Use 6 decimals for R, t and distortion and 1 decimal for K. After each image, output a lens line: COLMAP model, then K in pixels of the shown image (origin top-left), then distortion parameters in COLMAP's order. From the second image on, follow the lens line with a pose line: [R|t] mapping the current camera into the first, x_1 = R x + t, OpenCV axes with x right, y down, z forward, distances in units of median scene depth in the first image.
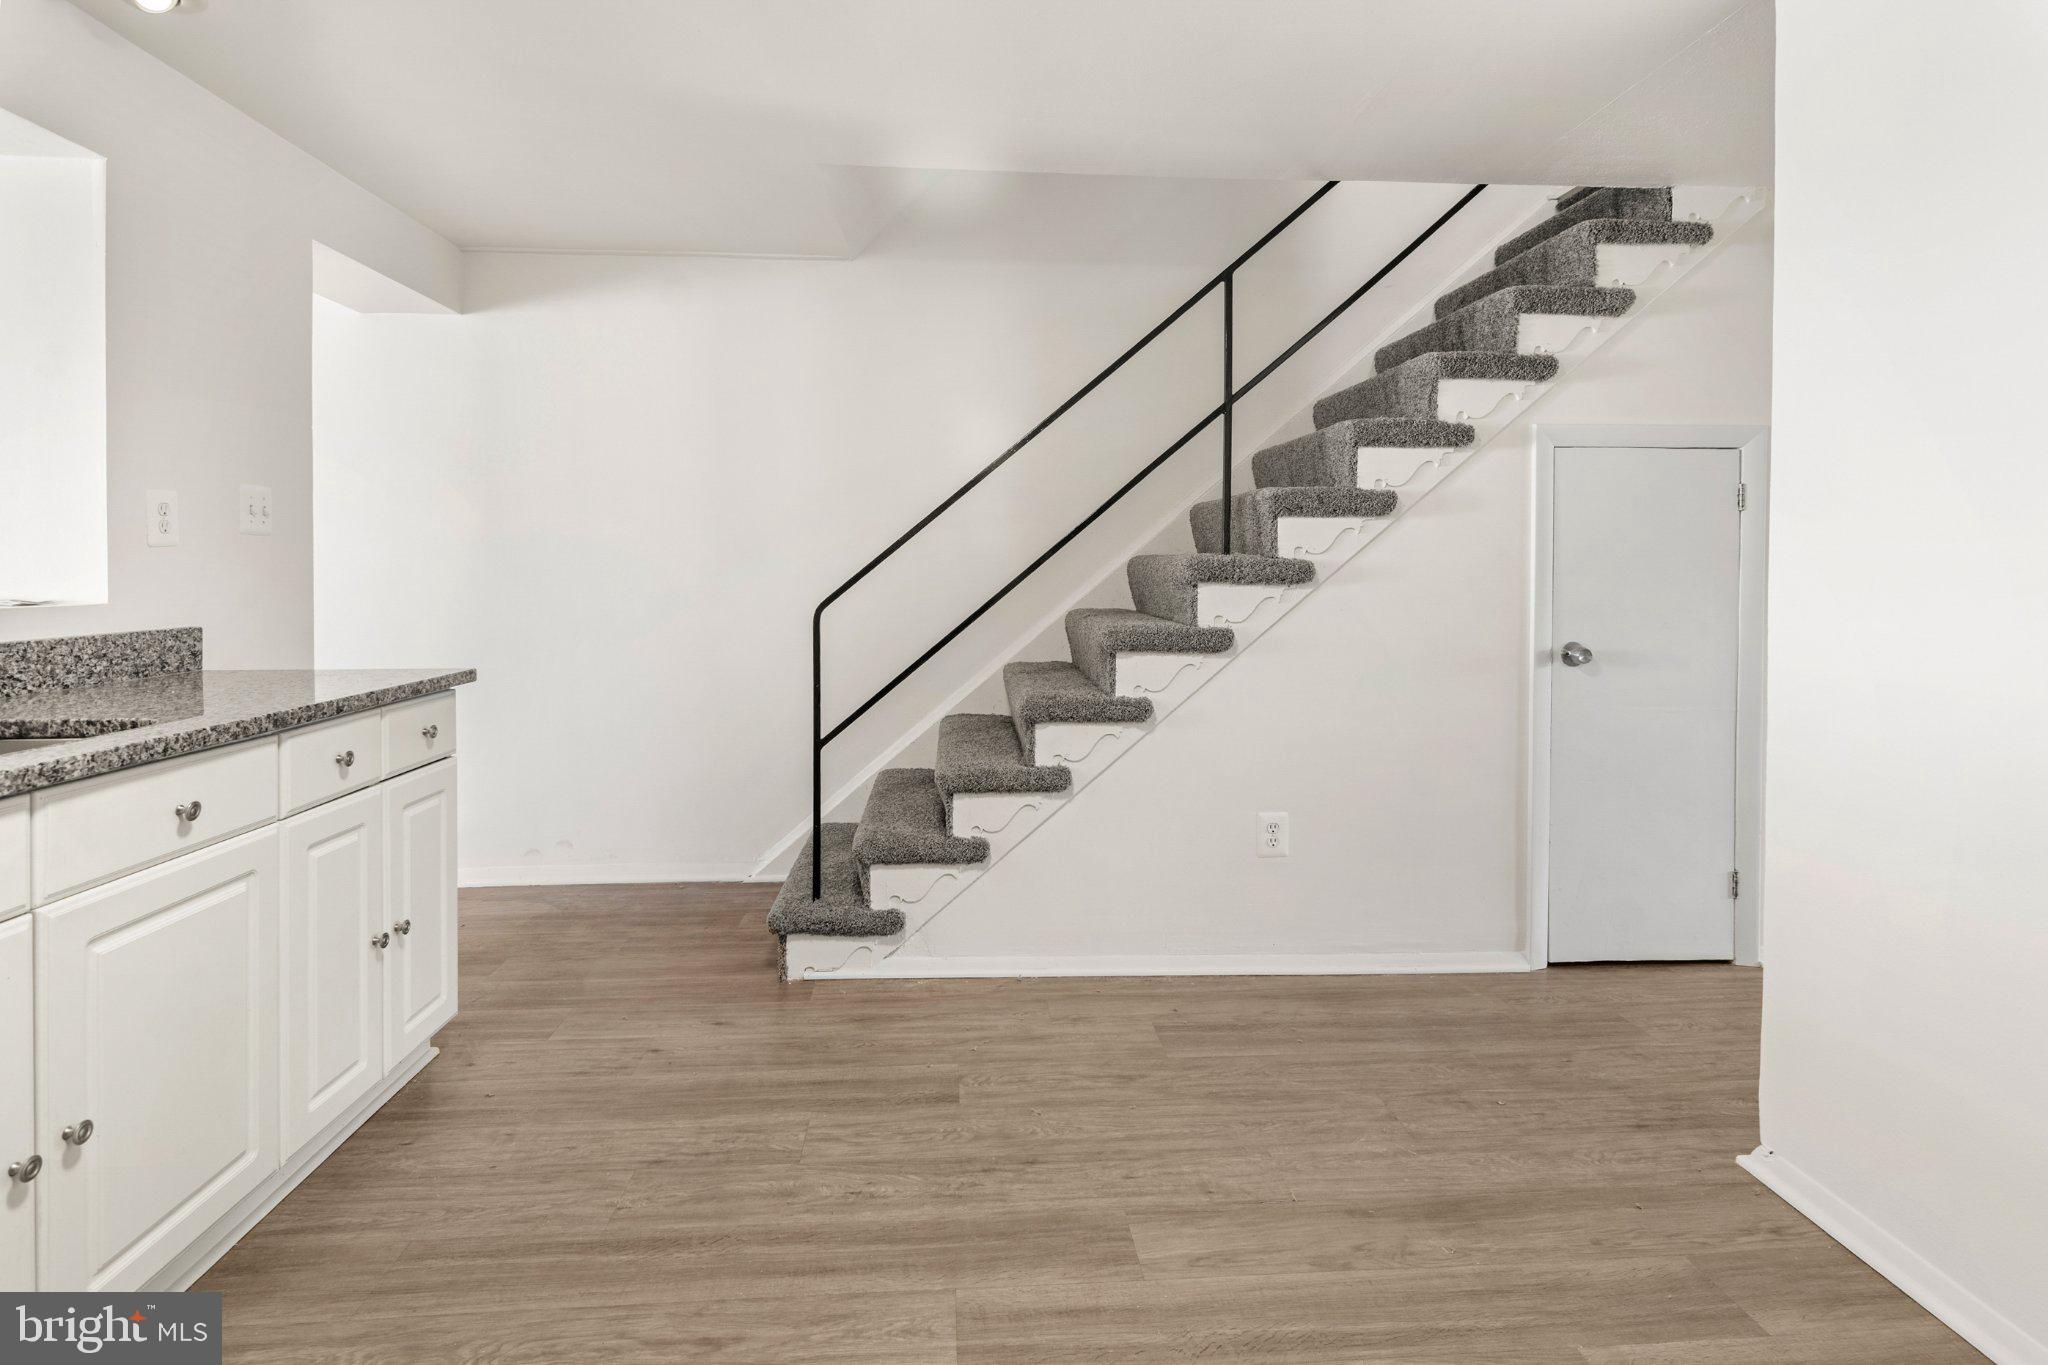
lens RADIAL K [[1003.0, 0, 1020.6], [0, 1003.0, 581.0], [0, 0, 1]] dist [0.002126, -0.000564]
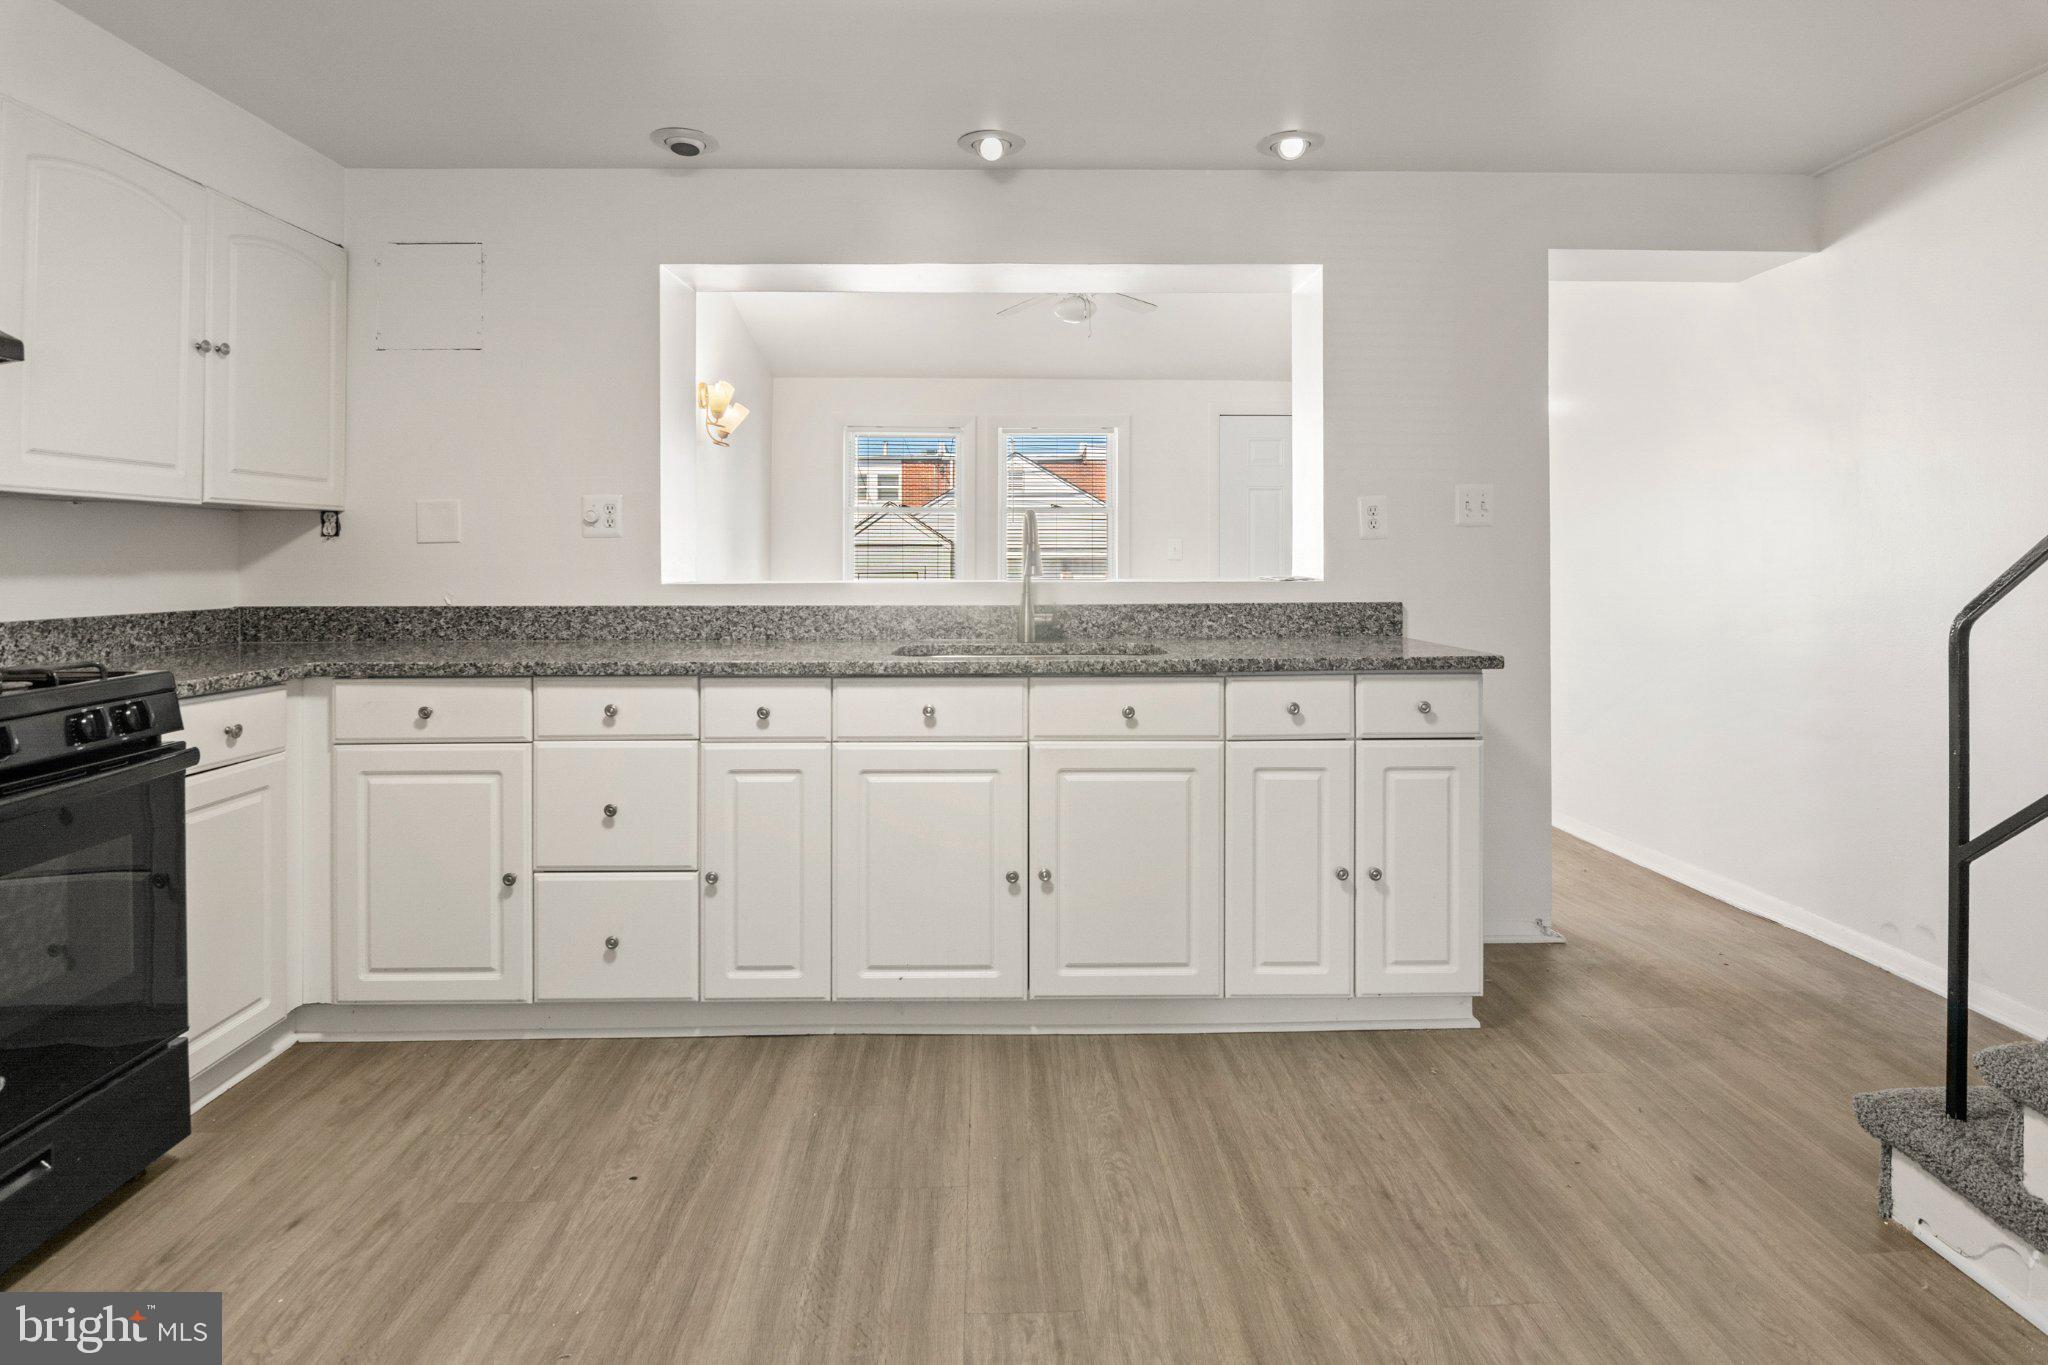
lens RADIAL K [[1039.2, 0, 1030.6], [0, 1039.2, 553.5], [0, 0, 1]] dist [-0.006419, -0.001242]
pose [[-0.034630, -0.006519, -0.999379, 0.562069], [-0.009855, 0.999932, -0.006181, -0.003061], [0.999352, 0.009635, -0.034691, 0.650114]]
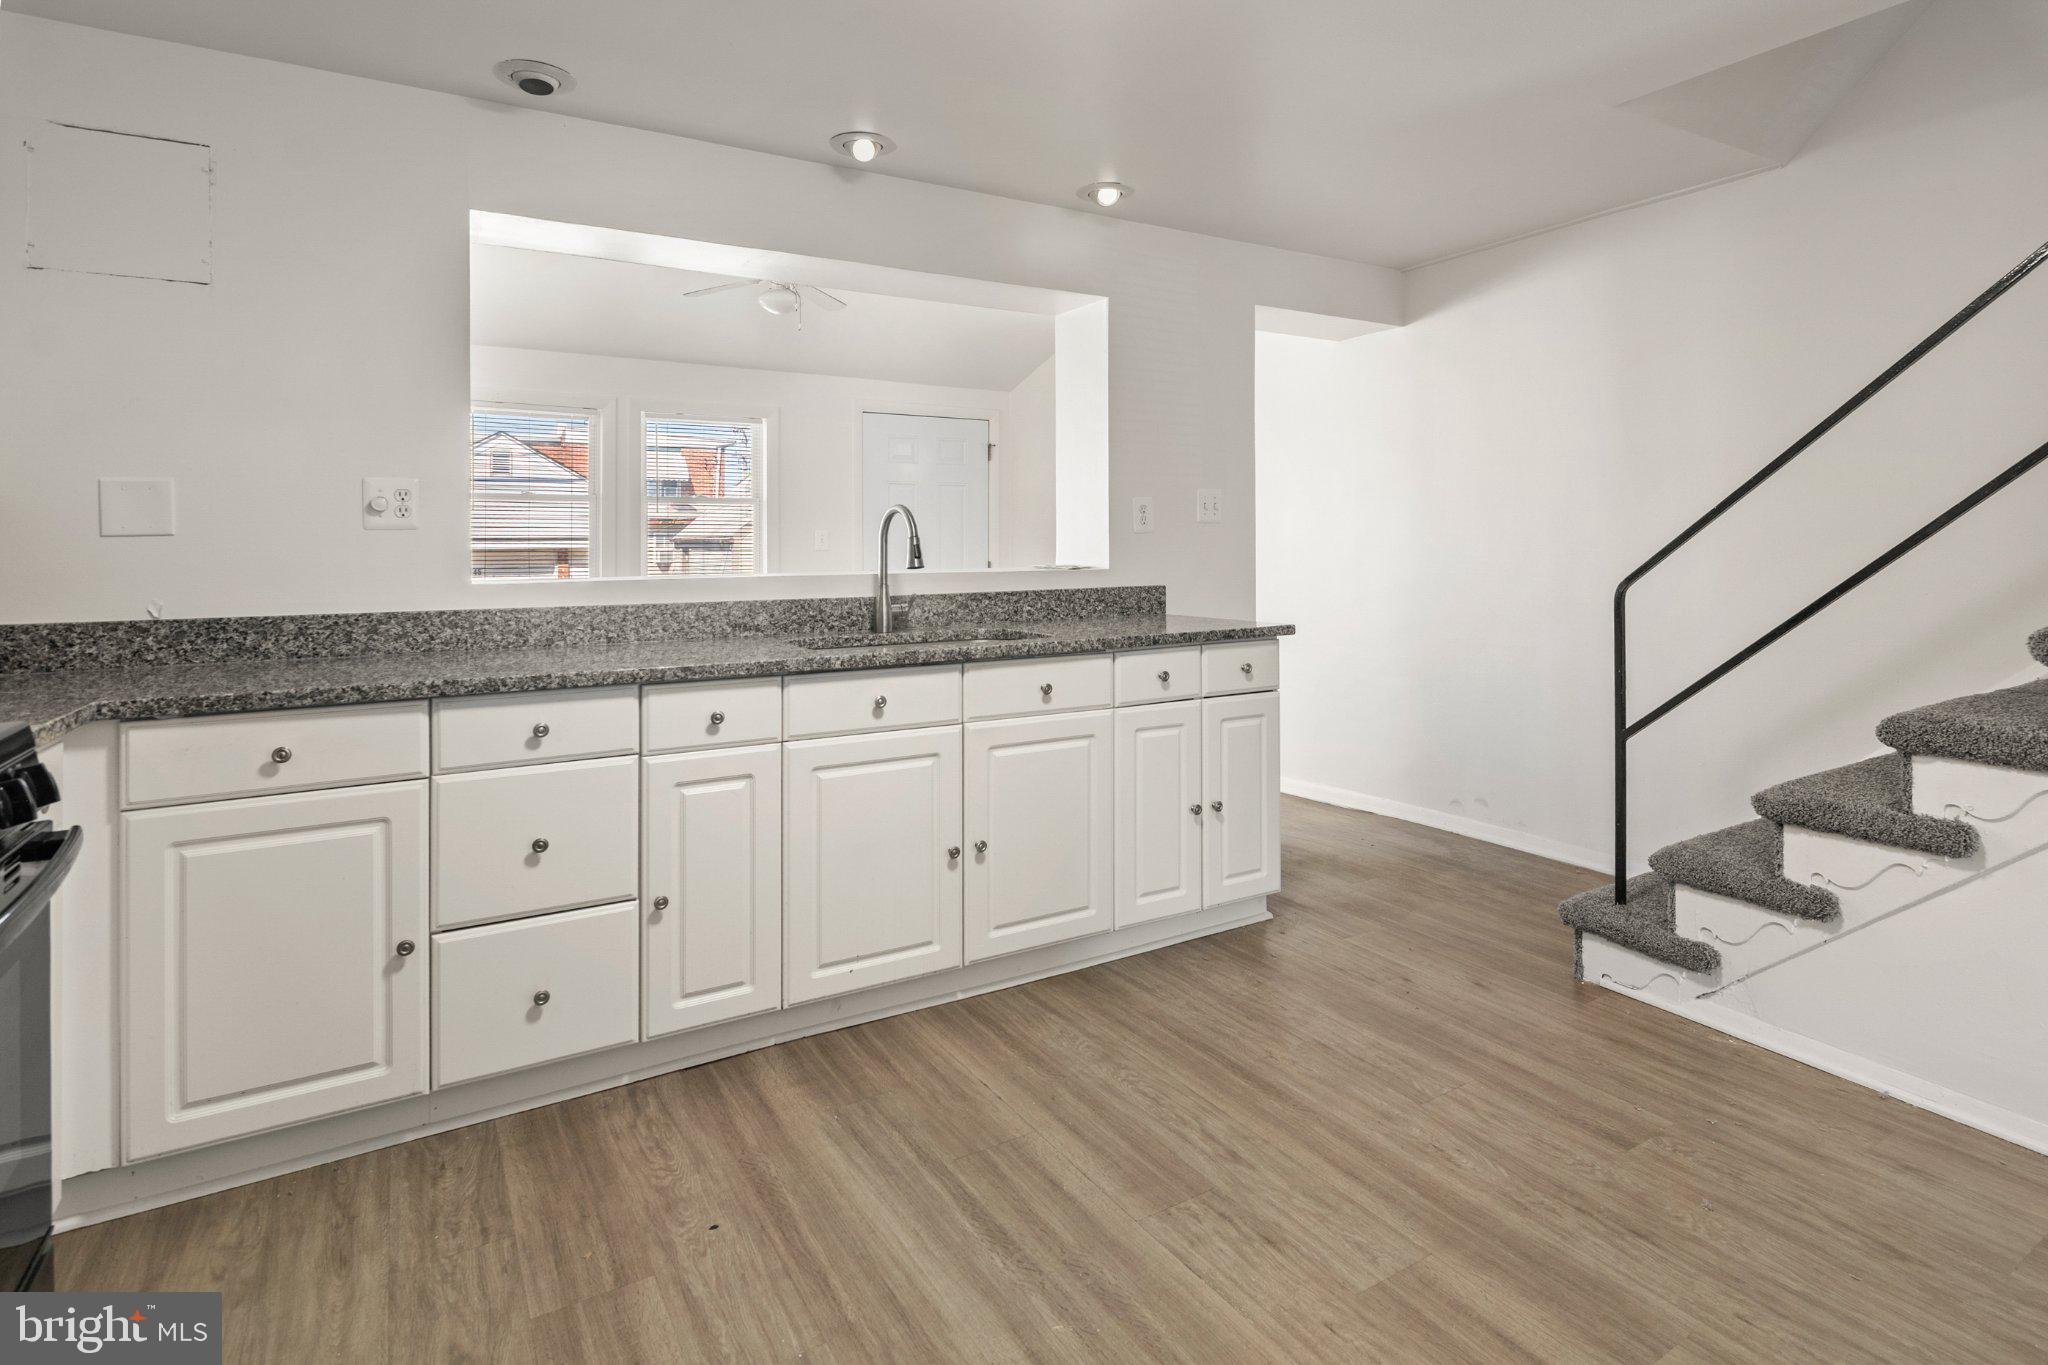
lens RADIAL K [[1023.5, 0, 1024.2], [0, 1023.5, 542.2], [0, 0, 1]] dist [0.003285, -0.001440]
pose [[0.456272, -0.007639, -0.889808, 0.519735], [-0.002819, 0.999946, -0.010030, -0.003985], [0.889836, 0.007085, 0.456226, 0.117307]]
